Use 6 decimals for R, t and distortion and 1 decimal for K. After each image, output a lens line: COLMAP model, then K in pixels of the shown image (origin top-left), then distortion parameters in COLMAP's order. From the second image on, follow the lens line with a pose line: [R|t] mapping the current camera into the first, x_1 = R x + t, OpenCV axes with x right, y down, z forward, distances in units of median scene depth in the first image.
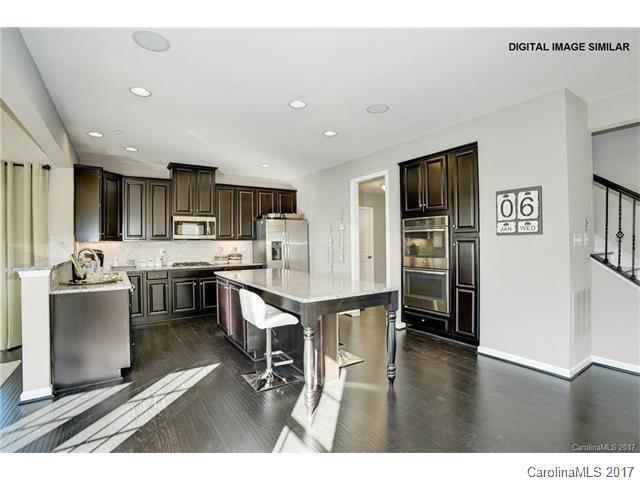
lens RADIAL K [[315.7, 0, 318.9], [0, 315.7, 241.8], [0, 0, 1]] dist [-0.068119, 0.024194]
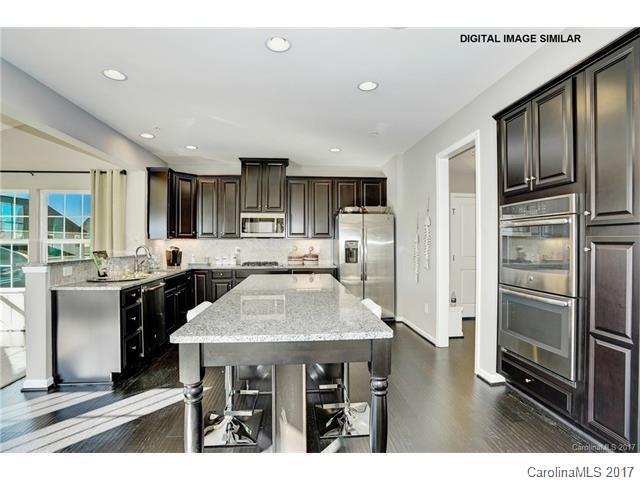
lens RADIAL K [[315.7, 0, 318.9], [0, 315.7, 241.8], [0, 0, 1]] dist [-0.068119, 0.024194]
pose [[0.882585, 0.009527, -0.470056, 0.208305], [-0.007290, 0.999952, 0.006581, -0.002860], [0.470096, -0.002381, 0.882612, 0.266584]]
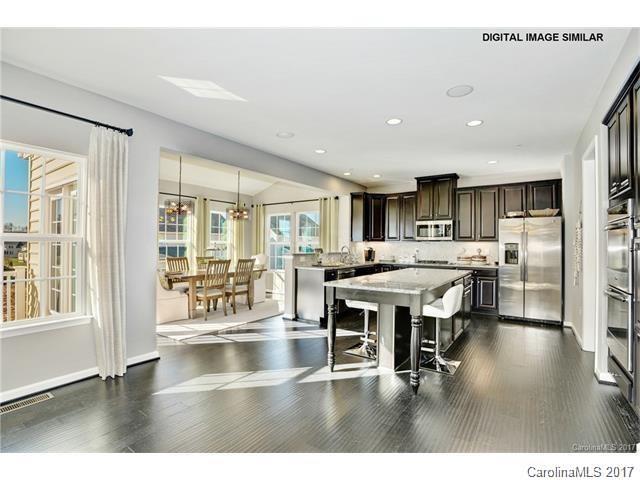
lens RADIAL K [[315.7, 0, 318.9], [0, 315.7, 241.8], [0, 0, 1]] dist [-0.068119, 0.024194]
pose [[0.370223, 0.005109, -0.928929, 0.550459], [-0.008239, 0.999964, 0.002216, -0.002597], [0.928906, 0.006833, 0.370252, 0.200681]]
